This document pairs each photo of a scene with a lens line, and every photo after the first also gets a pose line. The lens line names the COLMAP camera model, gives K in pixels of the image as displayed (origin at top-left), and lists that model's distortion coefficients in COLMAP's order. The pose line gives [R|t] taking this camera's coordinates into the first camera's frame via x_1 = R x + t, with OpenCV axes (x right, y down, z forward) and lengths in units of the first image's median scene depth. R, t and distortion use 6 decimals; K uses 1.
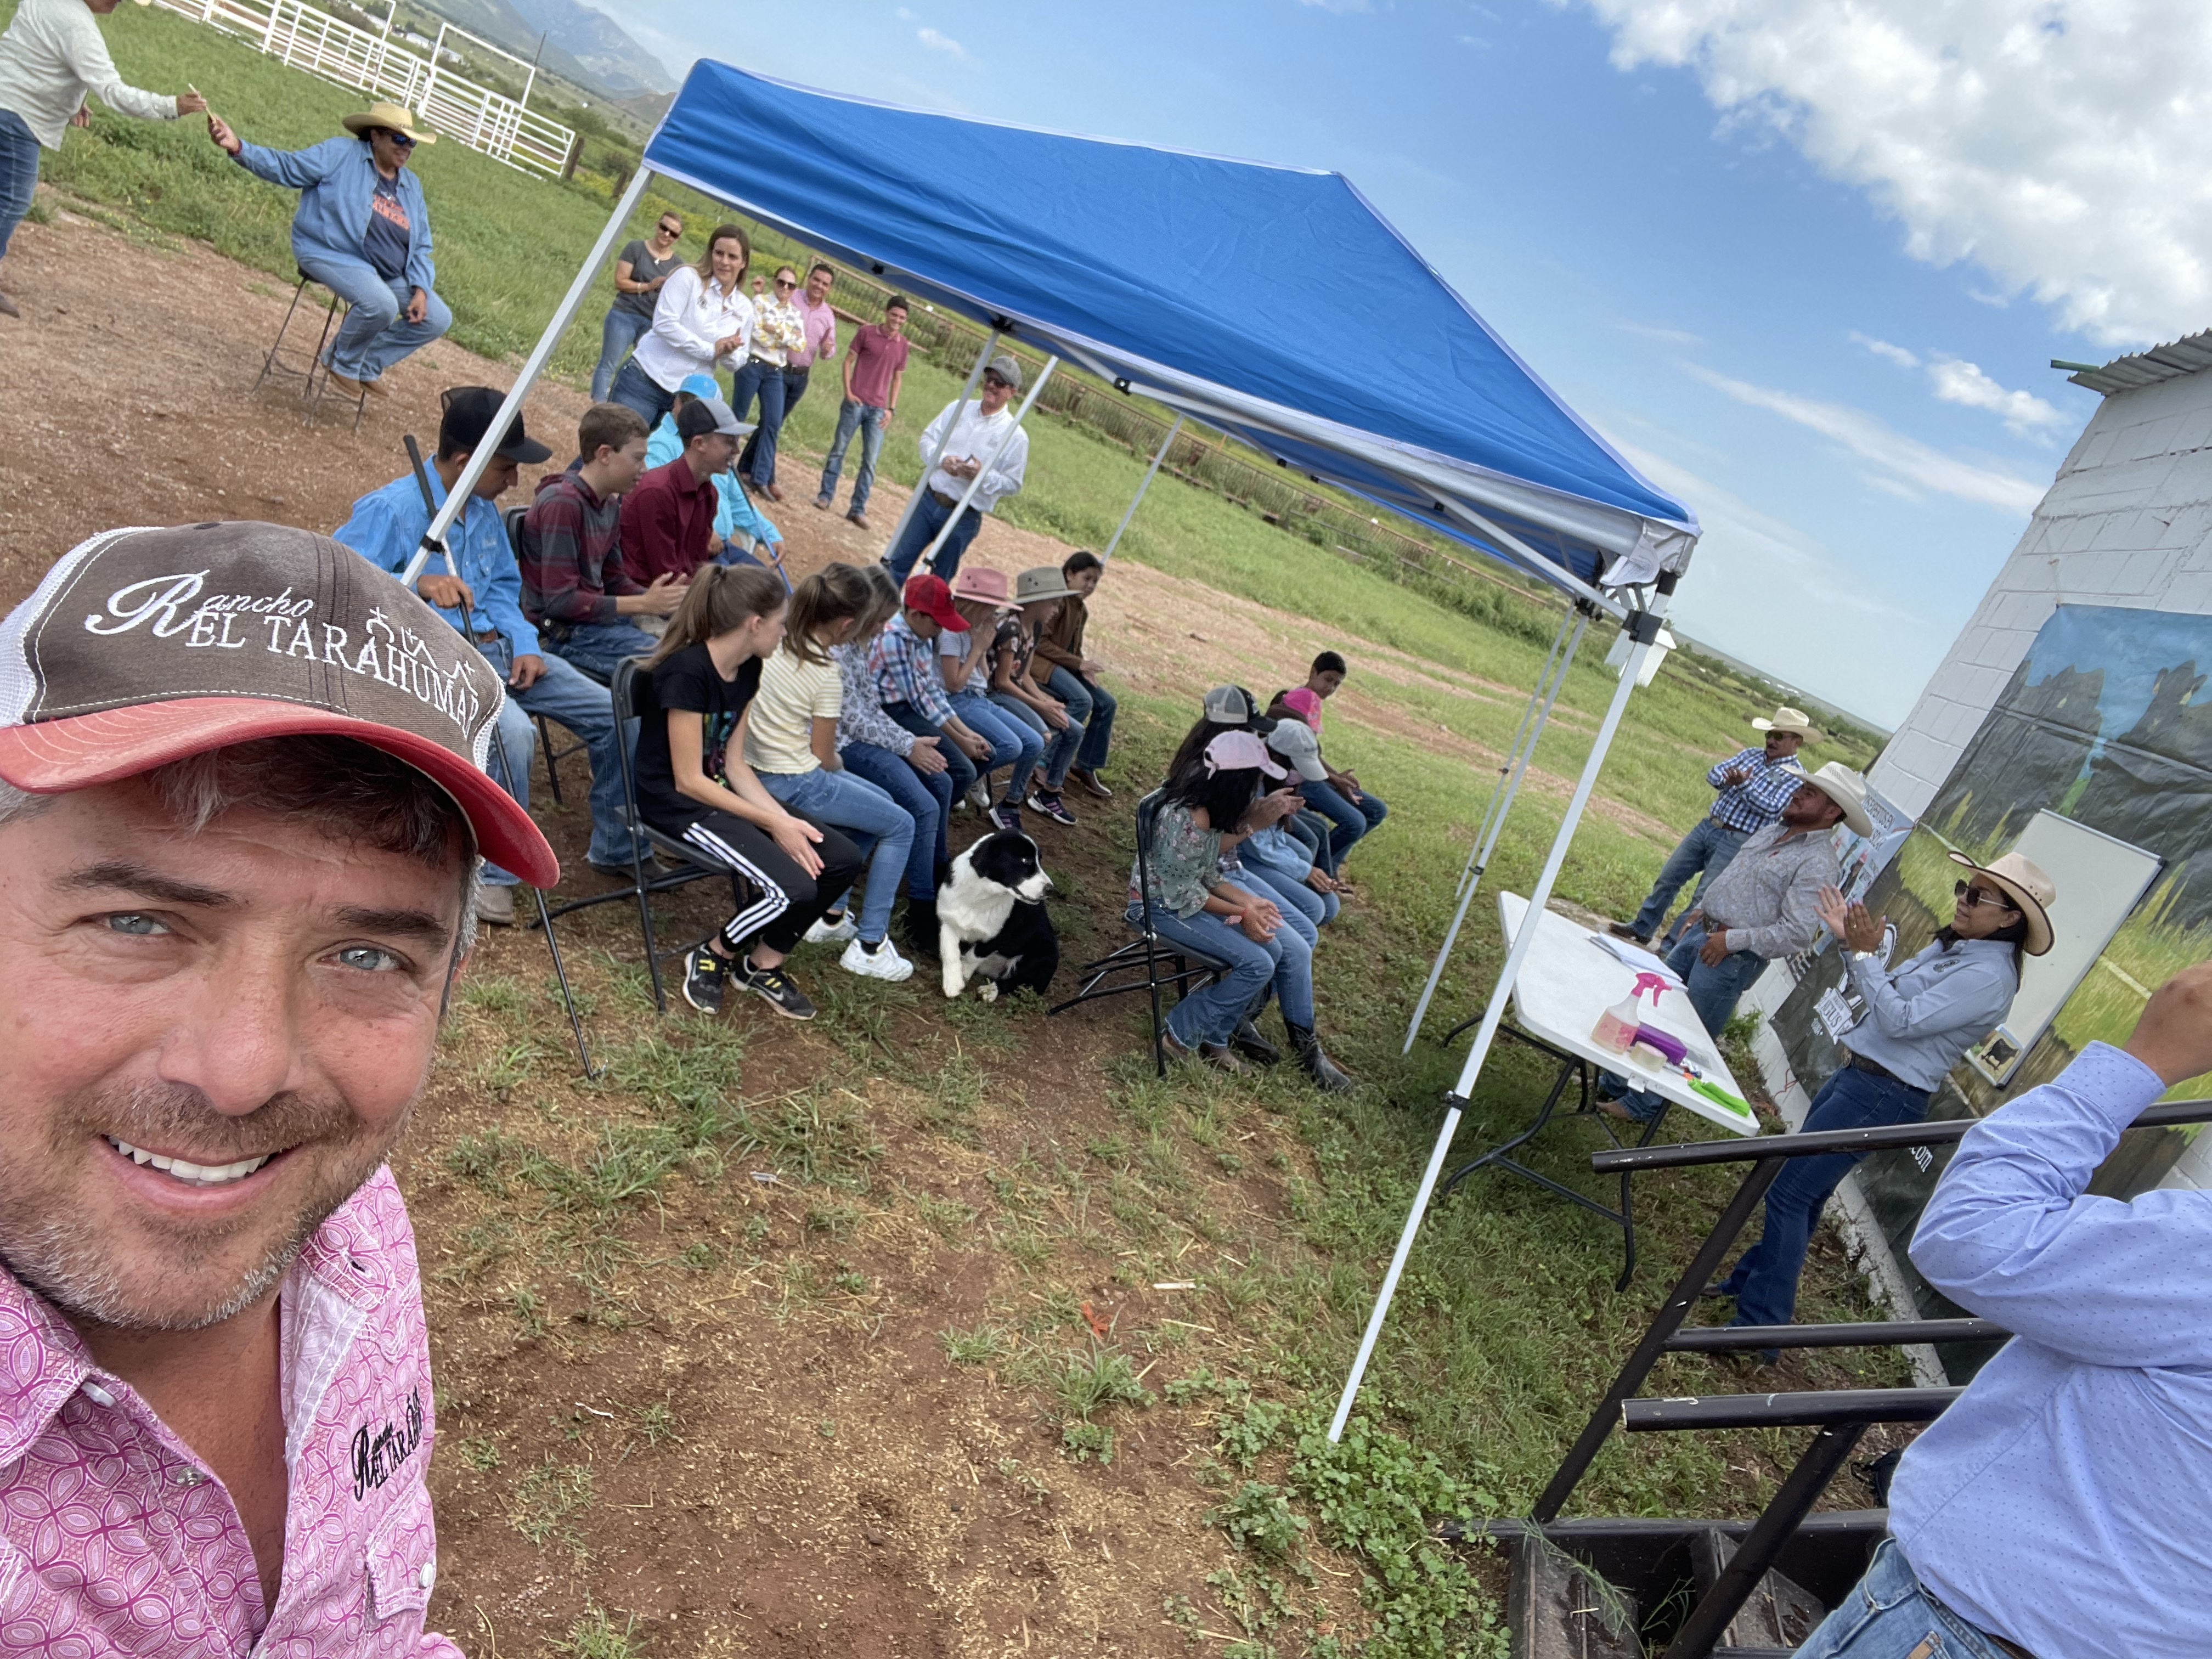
lens RADIAL K [[1567.0, 0, 1098.7], [0, 1567.0, 821.9], [0, 0, 1]] dist [0.059338, -0.064876]
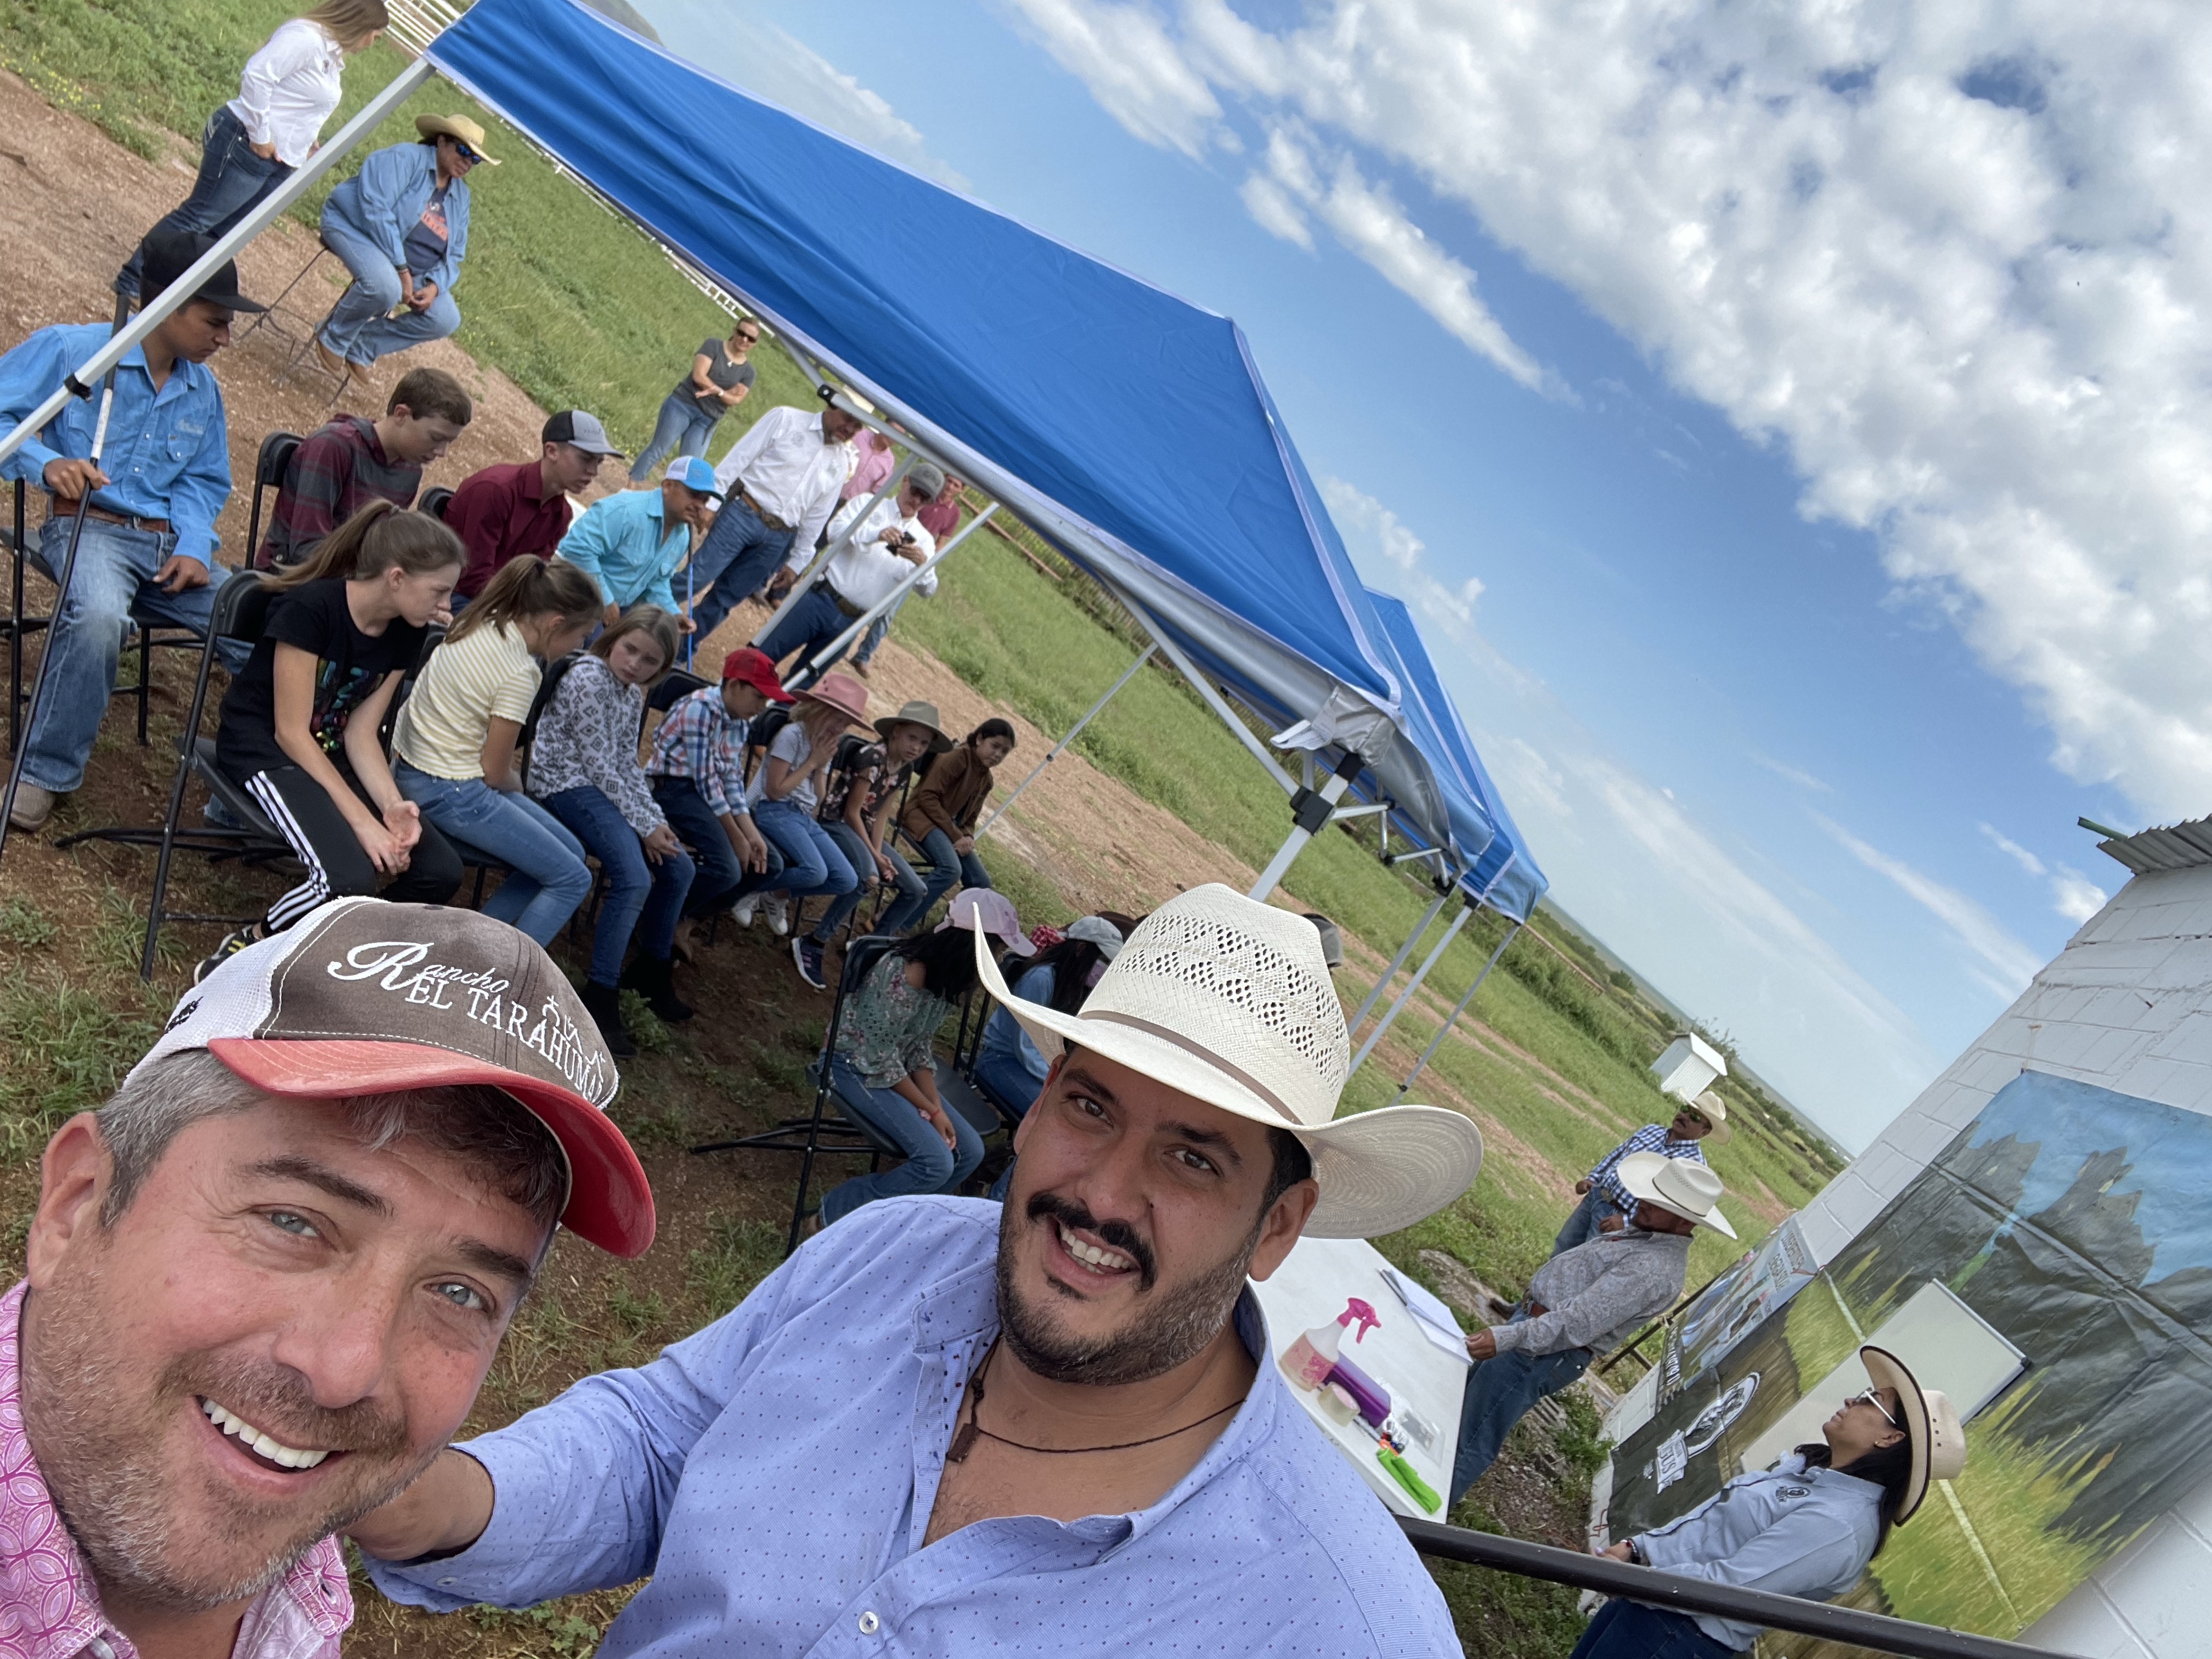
lens RADIAL K [[1567.0, 0, 1098.7], [0, 1567.0, 821.9], [0, 0, 1]] dist [0.059338, -0.064876]
pose [[0.958888, 0.274538, -0.071854, 0.138430], [-0.282709, 0.946152, -0.157710, 0.018605], [0.024687, 0.171540, 0.984868, 0.093241]]
